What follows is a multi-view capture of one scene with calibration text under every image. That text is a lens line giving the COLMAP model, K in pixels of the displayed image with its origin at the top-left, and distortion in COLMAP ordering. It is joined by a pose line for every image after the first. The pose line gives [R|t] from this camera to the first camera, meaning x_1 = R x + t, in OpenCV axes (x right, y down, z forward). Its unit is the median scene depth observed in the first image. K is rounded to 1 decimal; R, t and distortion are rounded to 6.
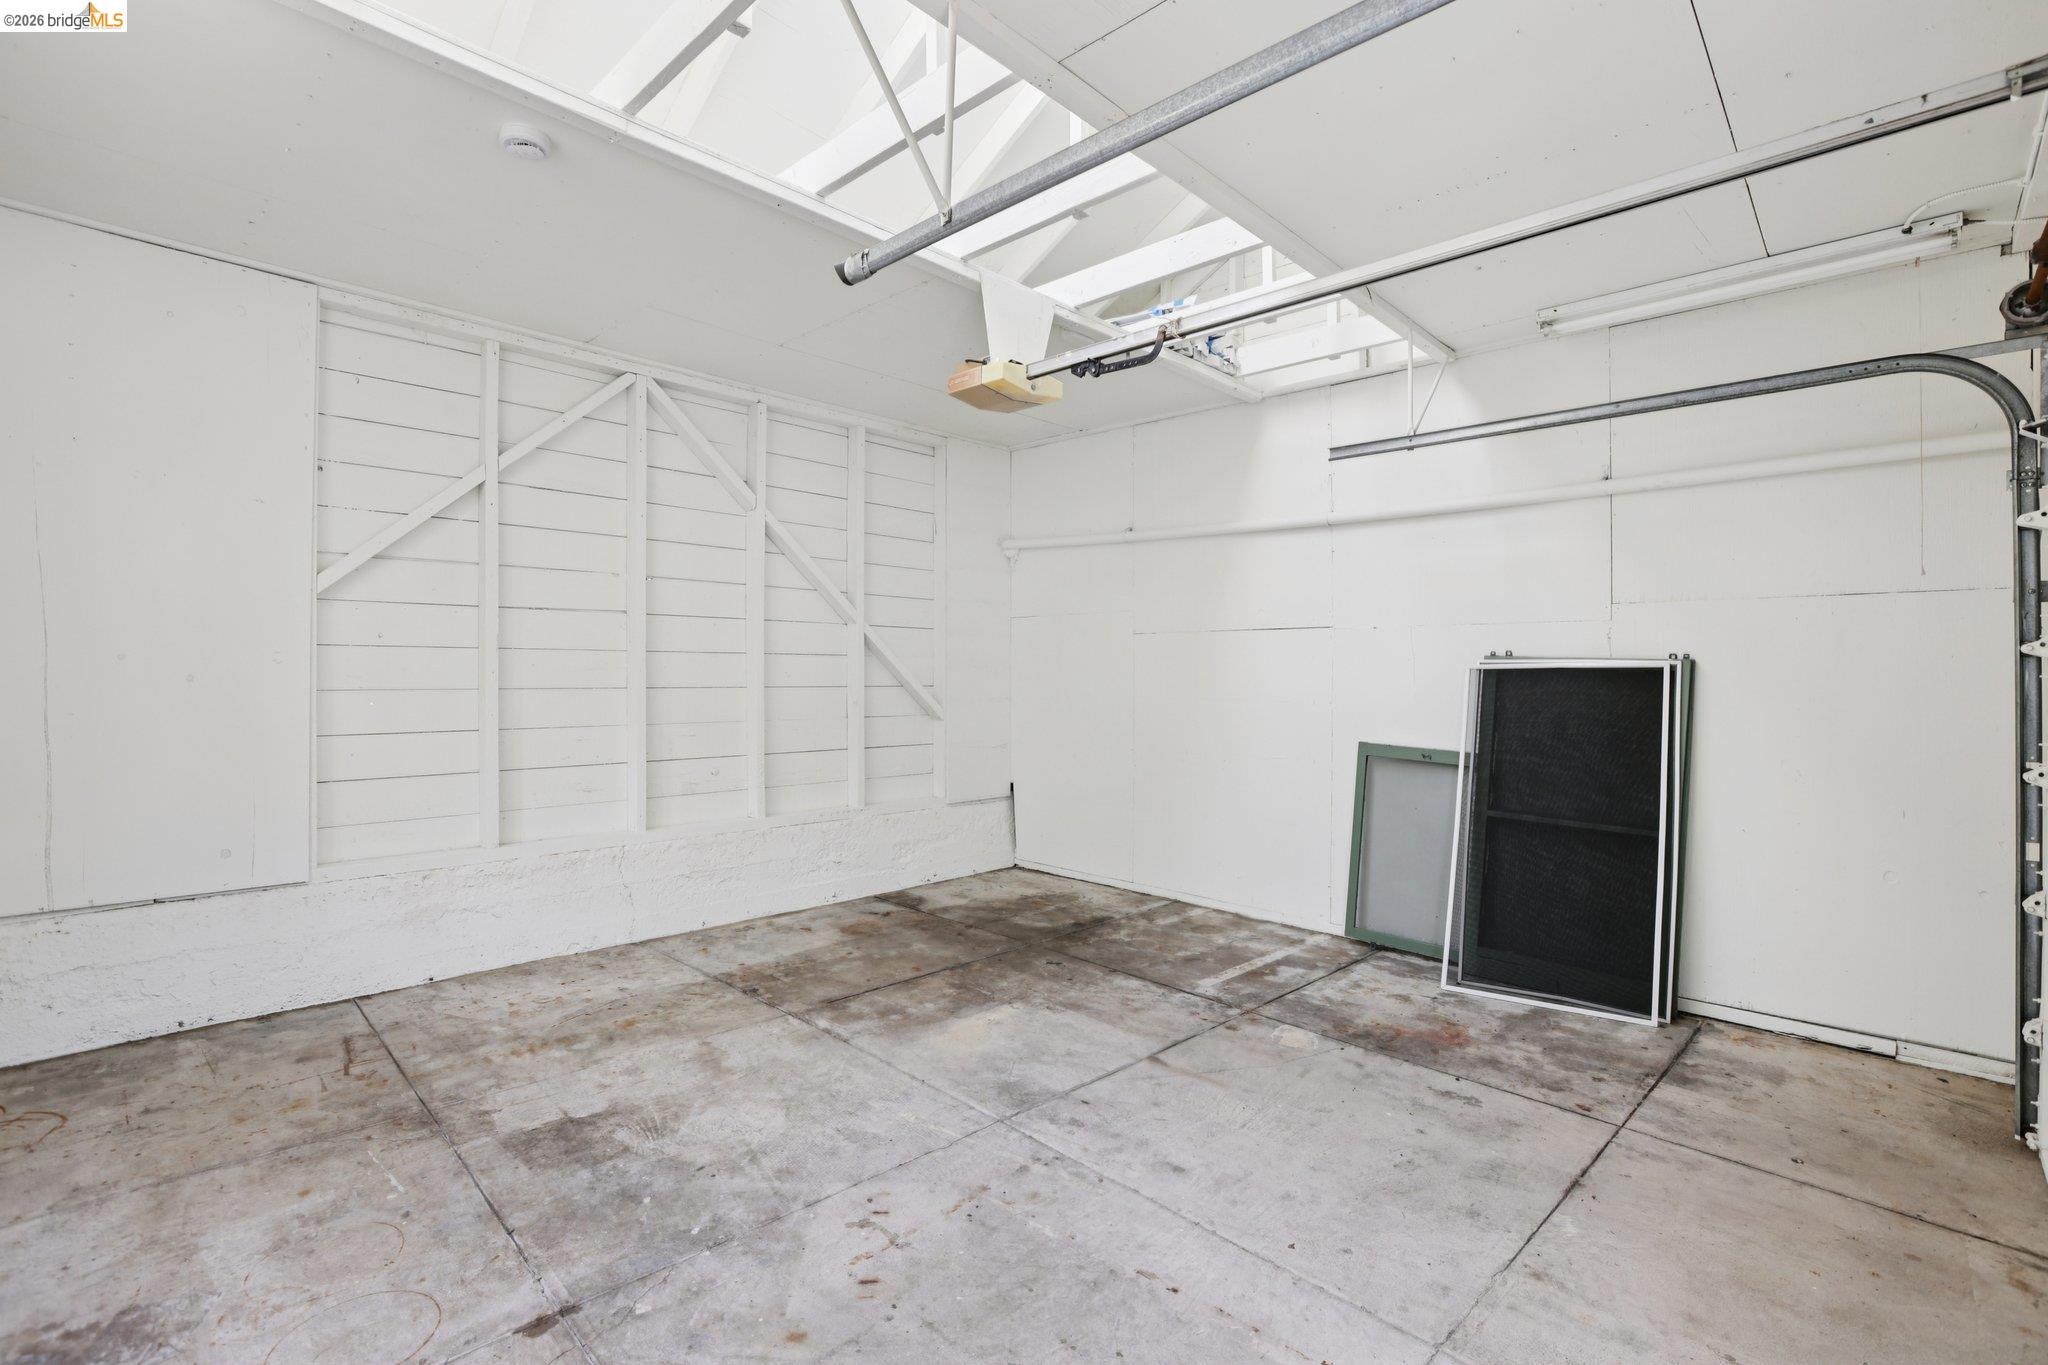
lens RADIAL K [[930.6, 0, 1019.0], [0, 930.6, 686.3], [0, 0, 1]] dist [-0.026888, 0.005082]
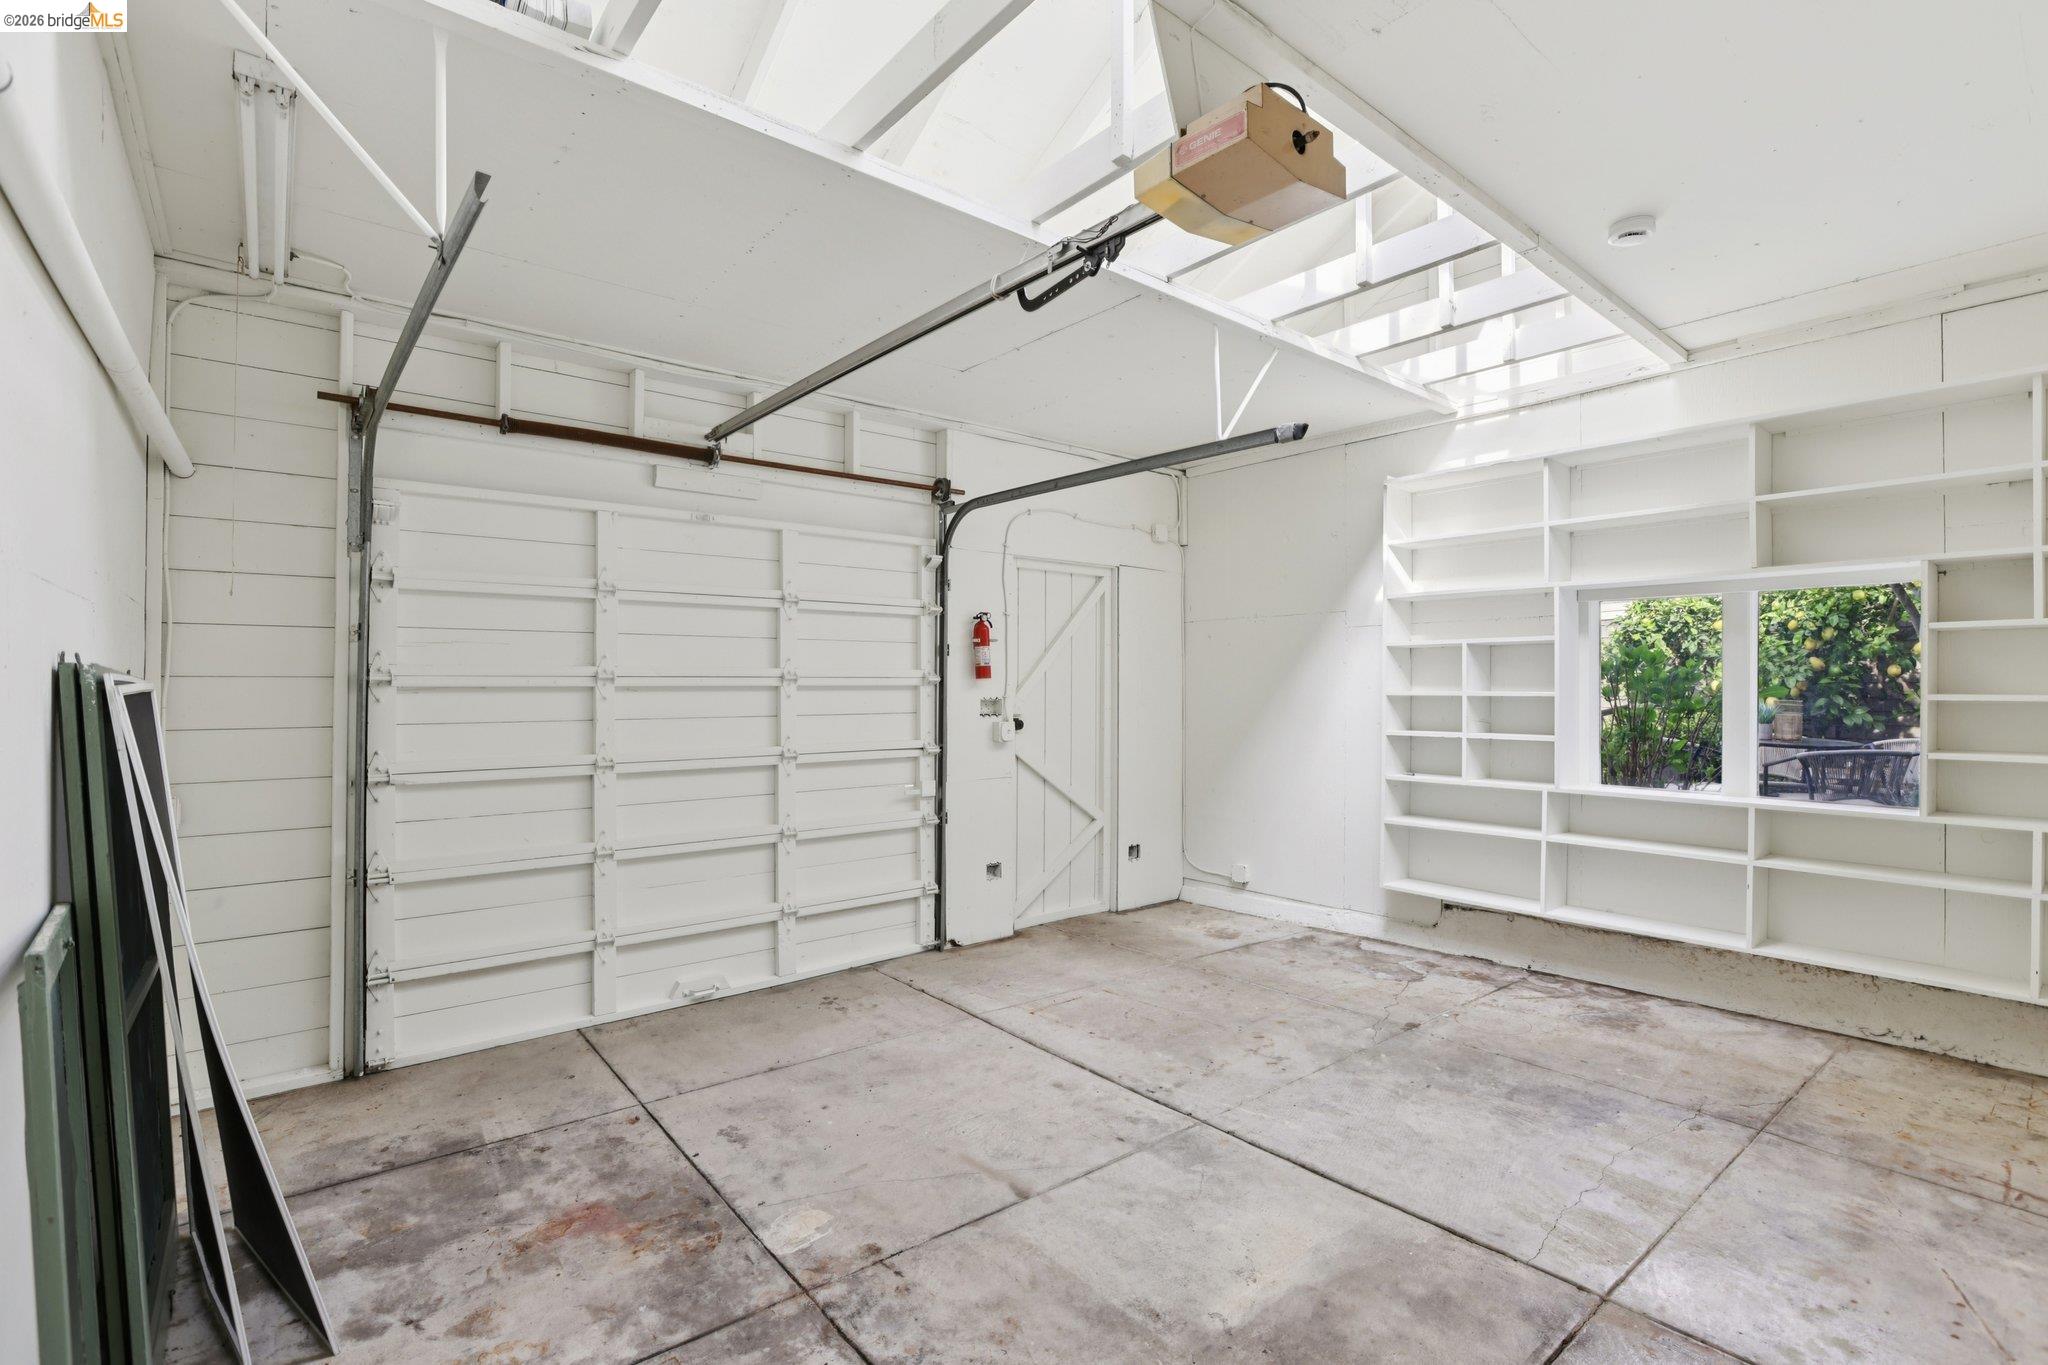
lens RADIAL K [[930.6, 0, 1026.6], [0, 930.6, 685.6], [0, 0, 1]] dist [-0.026888, 0.005082]
pose [[-0.993438, -0.005777, 0.114223, 0.057131], [-0.005048, 0.999965, 0.006664, -0.037590], [-0.114257, 0.006044, -0.993433, 1.855918]]
